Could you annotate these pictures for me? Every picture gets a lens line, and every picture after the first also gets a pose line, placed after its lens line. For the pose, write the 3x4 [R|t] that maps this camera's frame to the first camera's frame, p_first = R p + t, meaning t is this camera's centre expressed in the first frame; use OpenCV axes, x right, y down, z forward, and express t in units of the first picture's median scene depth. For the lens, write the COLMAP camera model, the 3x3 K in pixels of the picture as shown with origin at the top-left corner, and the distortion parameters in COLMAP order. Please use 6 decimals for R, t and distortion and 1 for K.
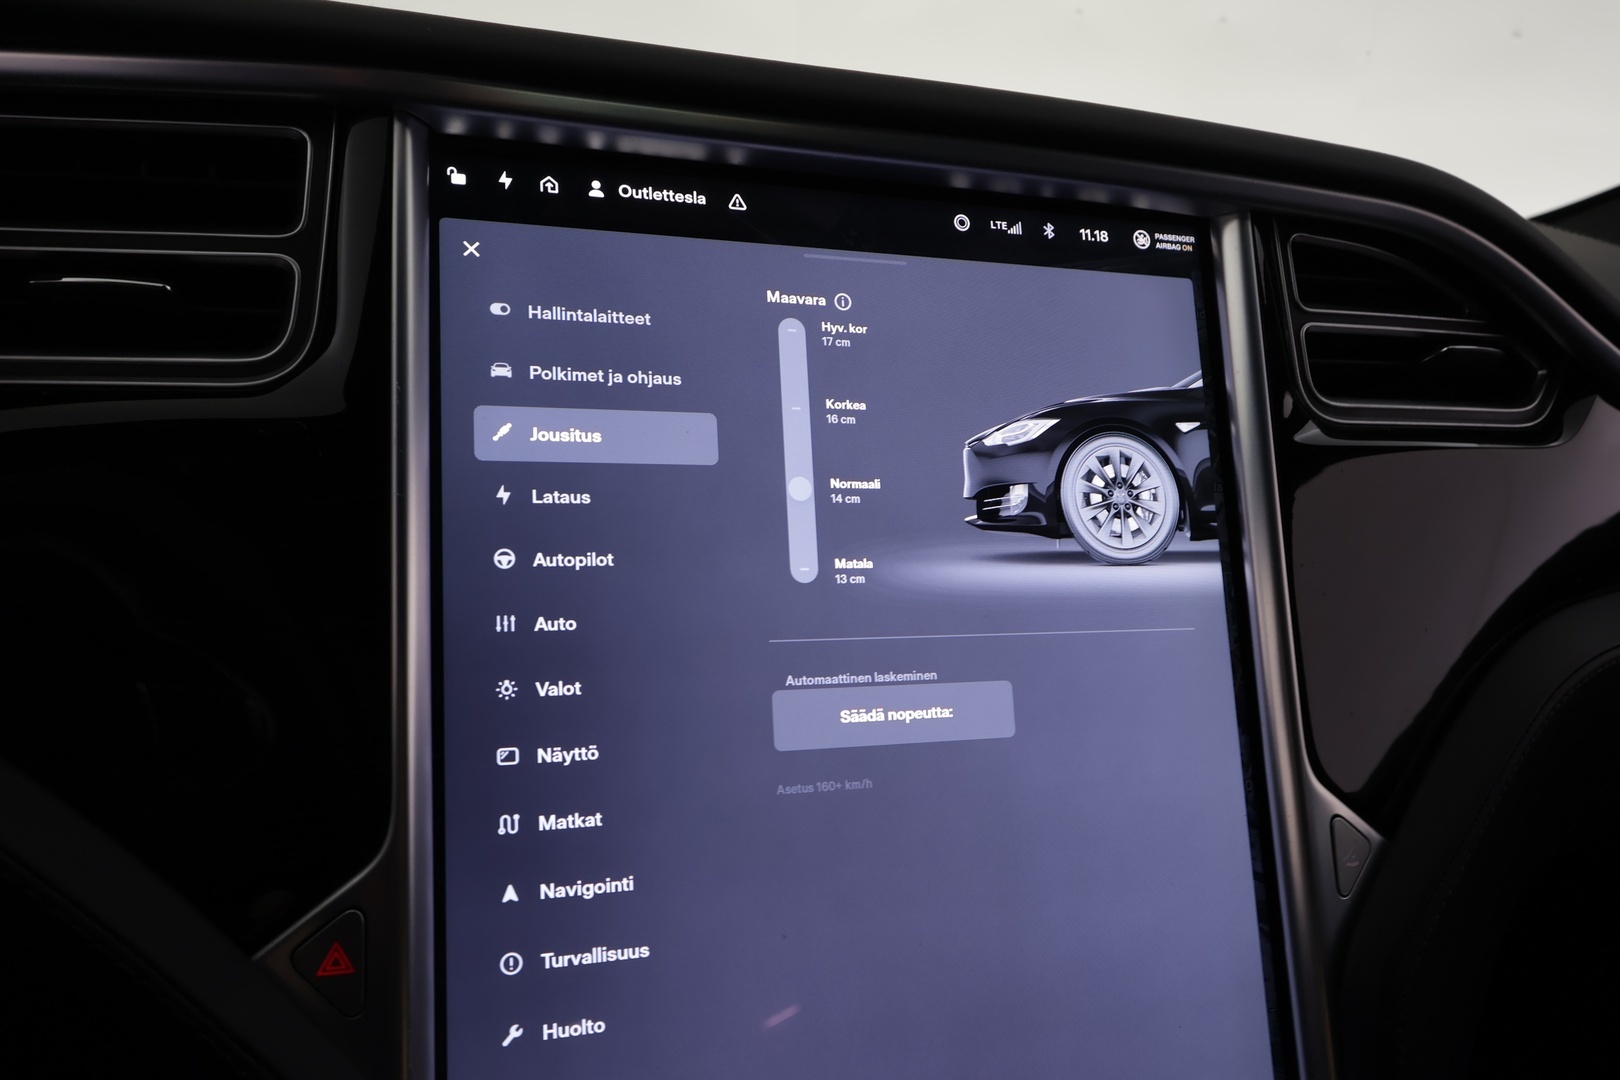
lens RADIAL K [[1213.6, 0, 790.8], [0, 1213.6, 541.4], [0, 0, 1]] dist [0.010615, -0.016389]
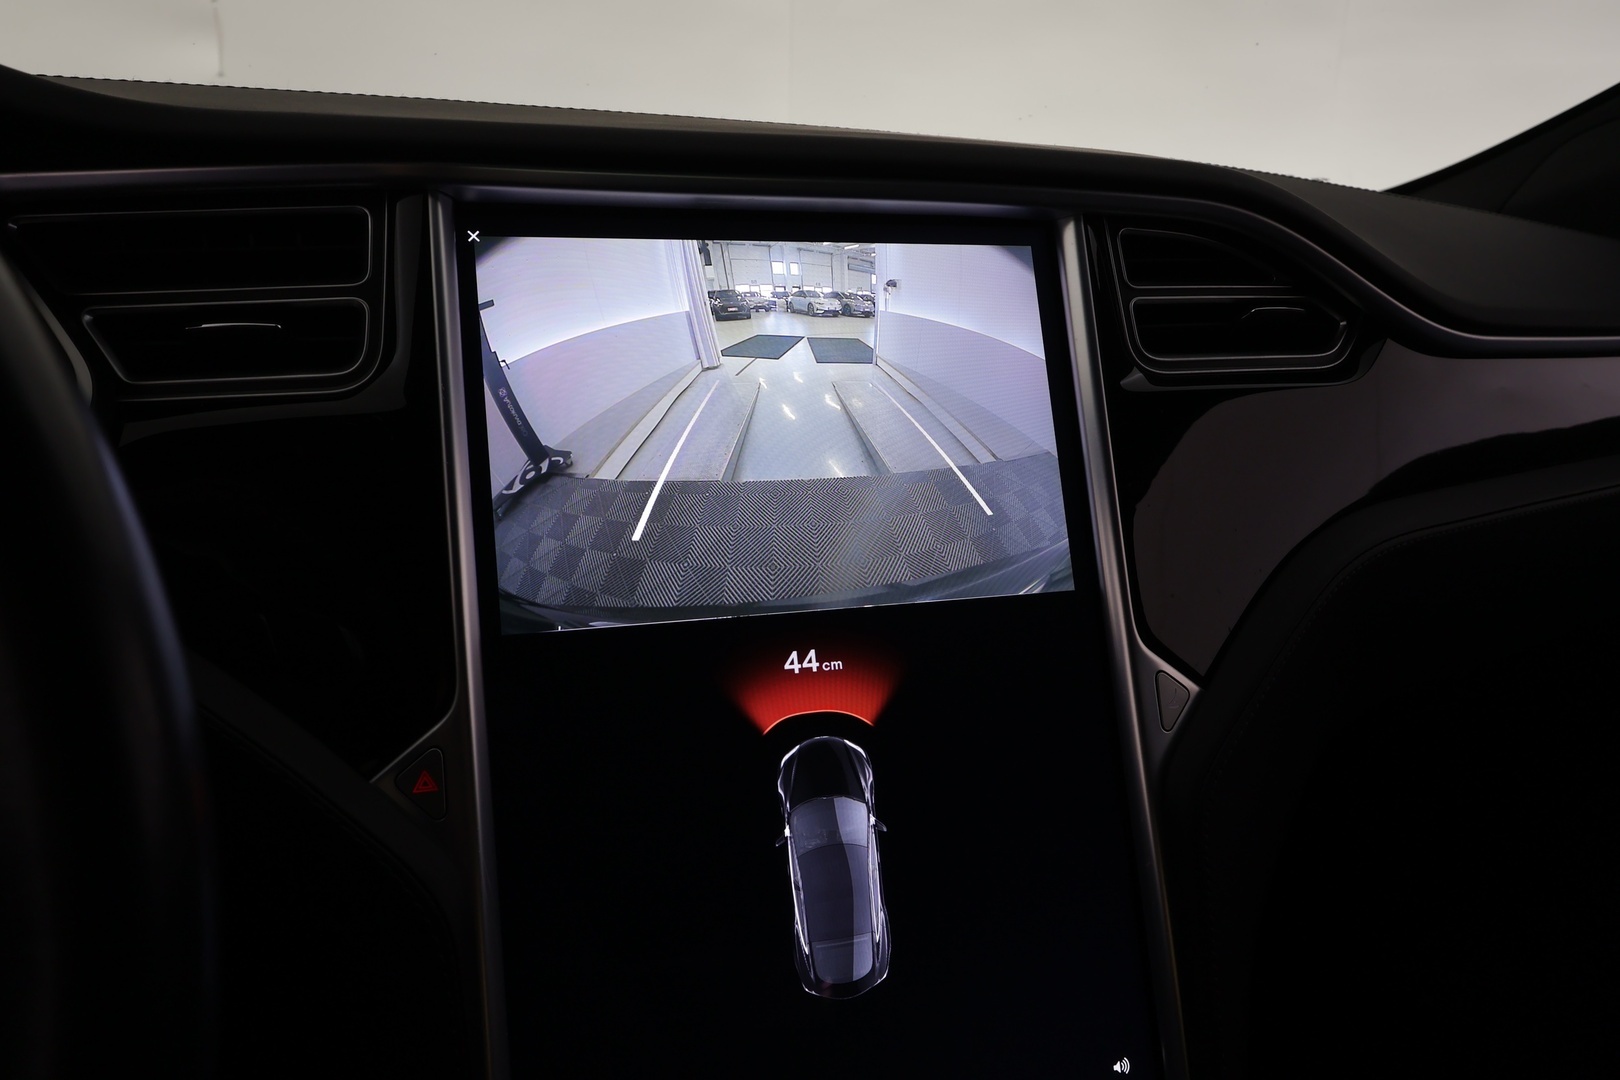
lens RADIAL K [[1213.6, 0, 797.7], [0, 1213.6, 545.2], [0, 0, 1]] dist [0.010615, -0.016389]
pose [[0.998322, -0.052883, -0.023602, 0.099071], [0.053390, 0.998344, 0.021421, 0.042309], [0.022430, -0.022645, 0.999492, -0.358235]]
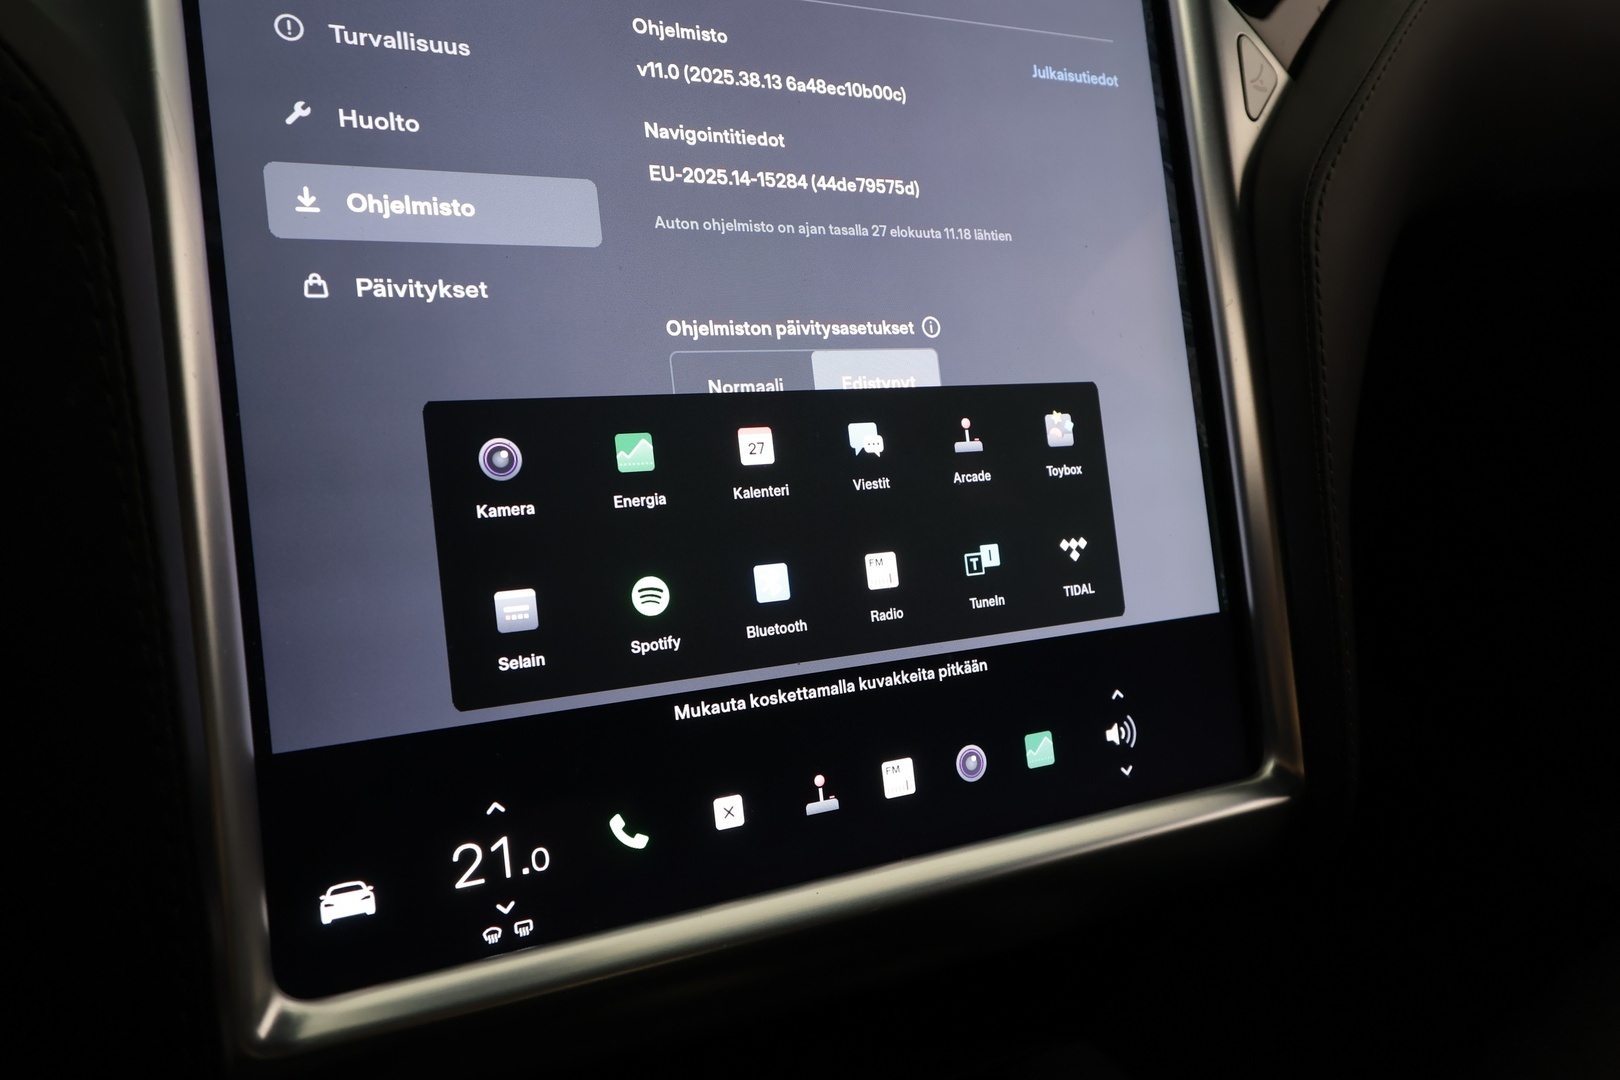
lens RADIAL K [[1213.6, 0, 815.3], [0, 1213.6, 536.8], [0, 0, 1]] dist [0.010615, -0.016389]
pose [[0.987701, -0.059818, 0.144461, -0.023209], [0.046923, 0.994737, 0.091080, 0.542114], [-0.149150, -0.083181, 0.985310, 0.126671]]
